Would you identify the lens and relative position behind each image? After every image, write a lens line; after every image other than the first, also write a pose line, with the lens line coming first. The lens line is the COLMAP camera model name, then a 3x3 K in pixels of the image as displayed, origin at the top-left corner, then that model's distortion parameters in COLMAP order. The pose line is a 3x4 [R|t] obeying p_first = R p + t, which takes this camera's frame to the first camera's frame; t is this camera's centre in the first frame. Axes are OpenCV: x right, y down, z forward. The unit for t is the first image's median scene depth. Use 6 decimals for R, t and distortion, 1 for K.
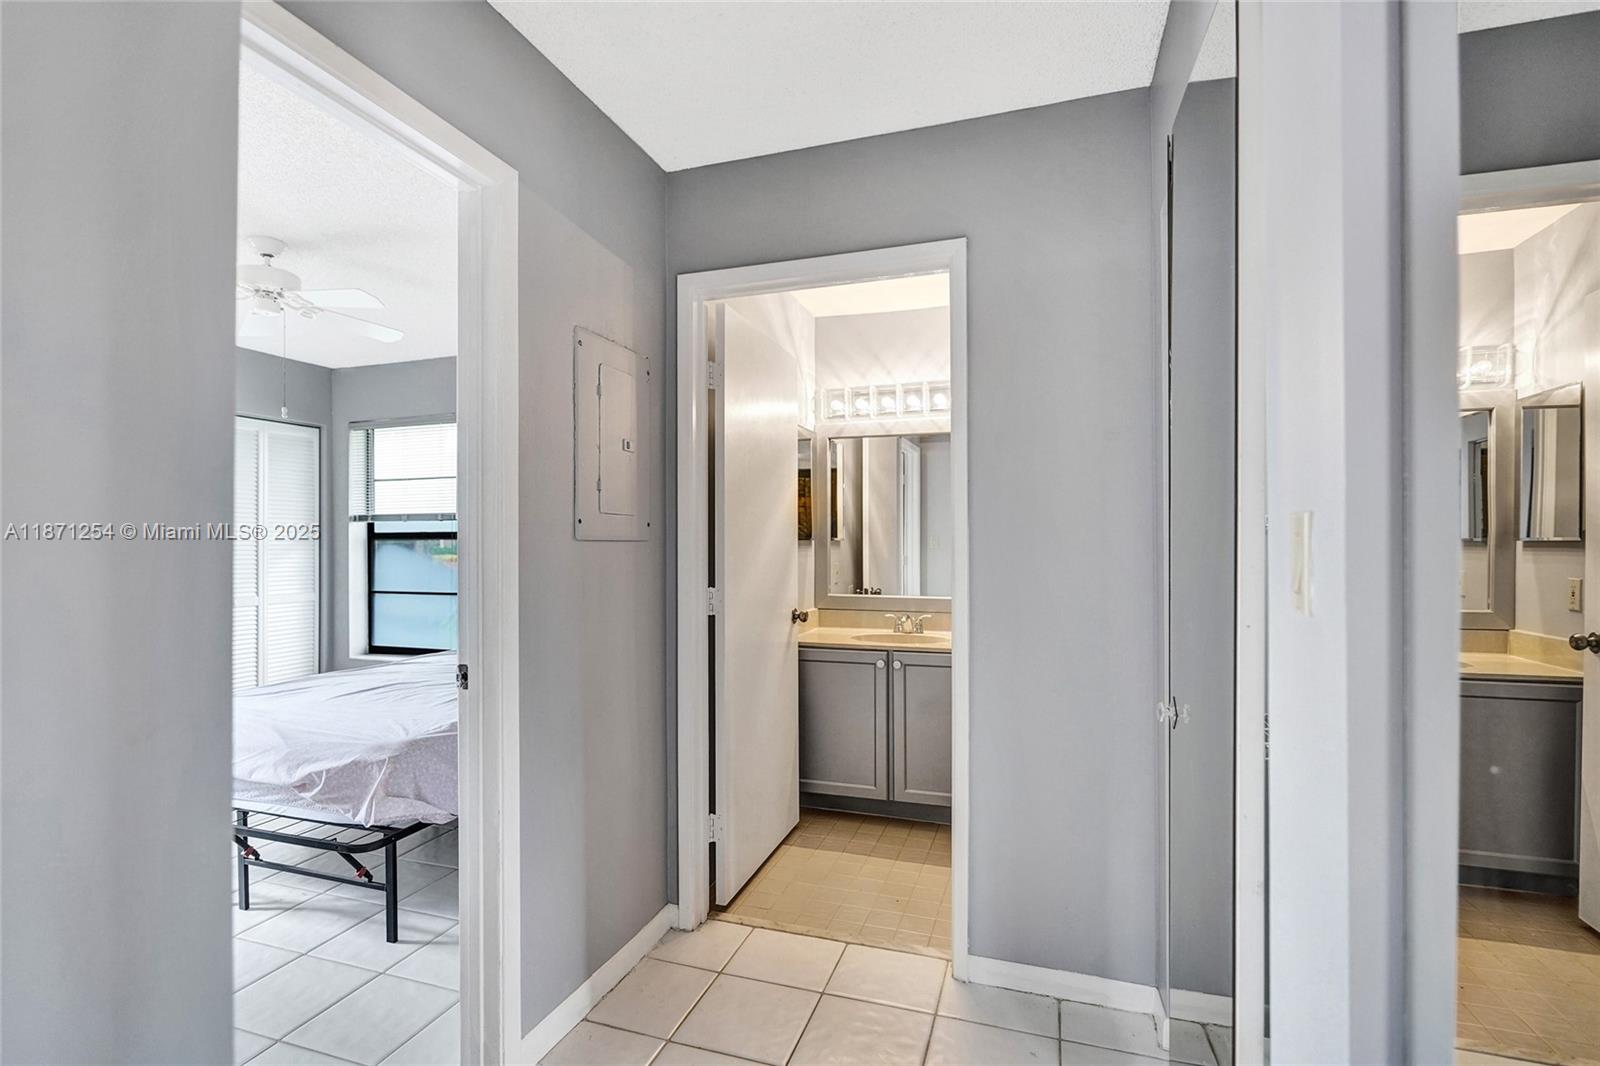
lens RADIAL K [[742.4, 0, 797.7], [0, 742.4, 536.7], [0, 0, 1]] dist [-0.055933, 0.020484]
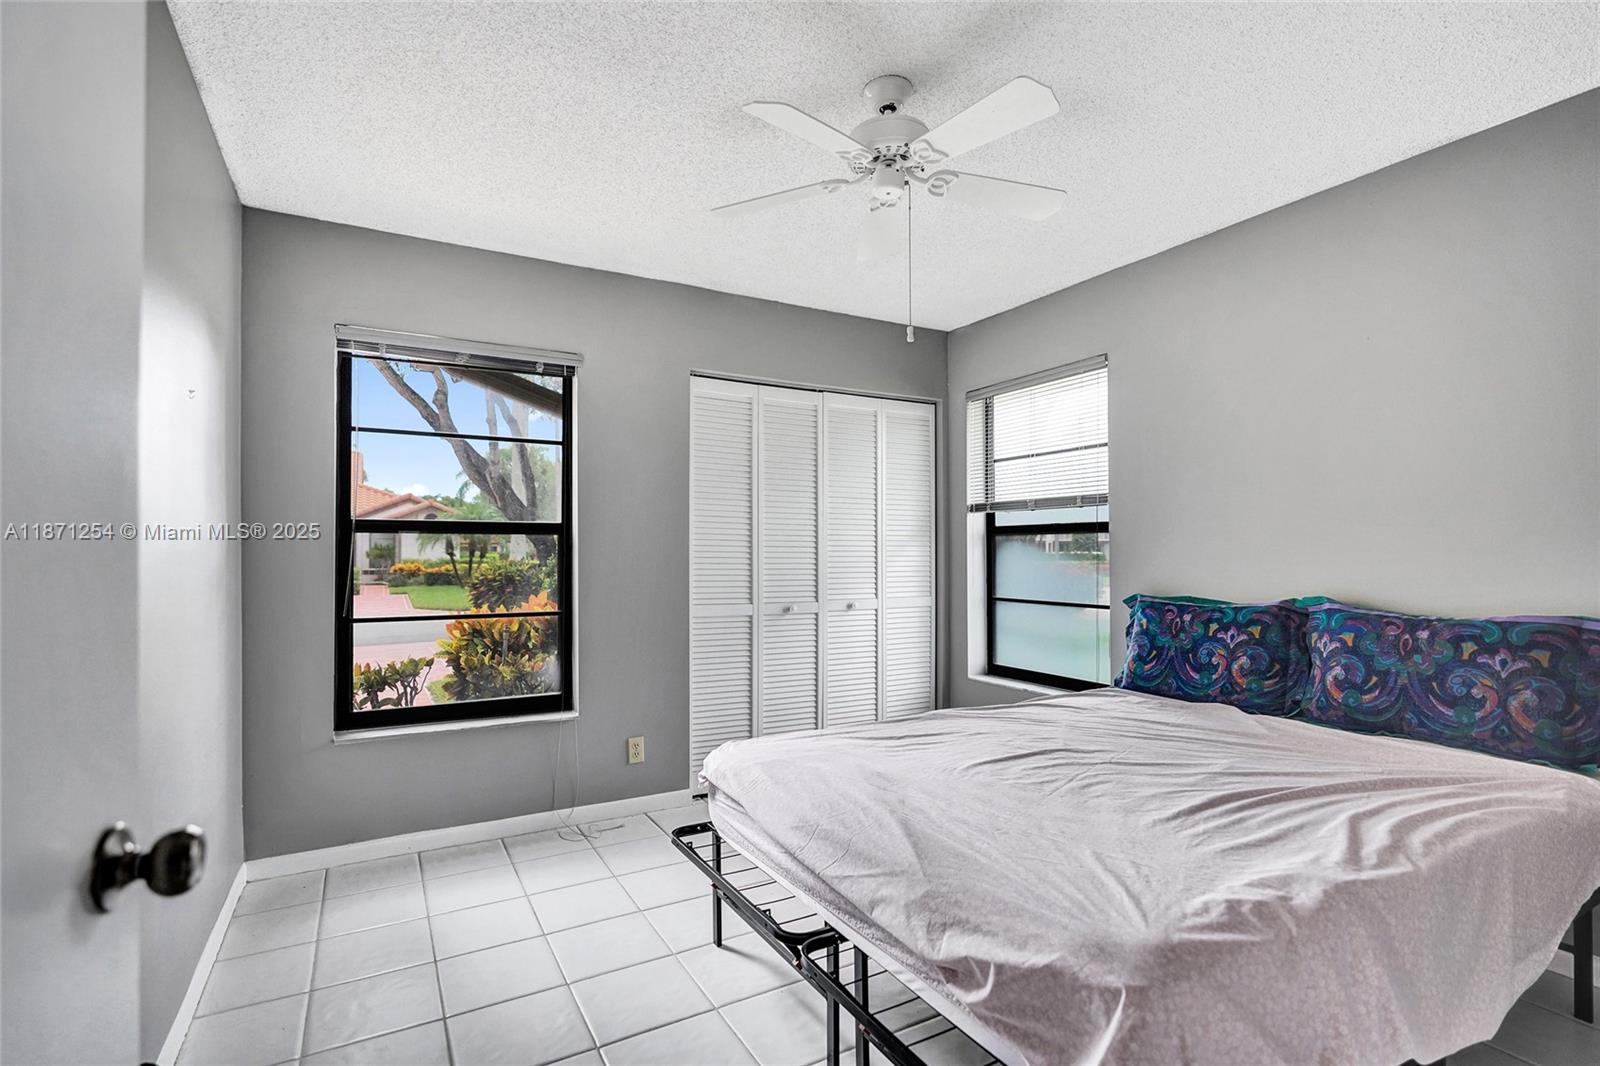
lens RADIAL K [[742.4, 0, 797.7], [0, 742.4, 536.7], [0, 0, 1]] dist [-0.055933, 0.020484]
pose [[0.740449, -0.004892, -0.672095, -0.198384], [0.002983, 0.999988, -0.003992, 0.010539], [0.672106, 0.000951, 0.740454, 0.255594]]
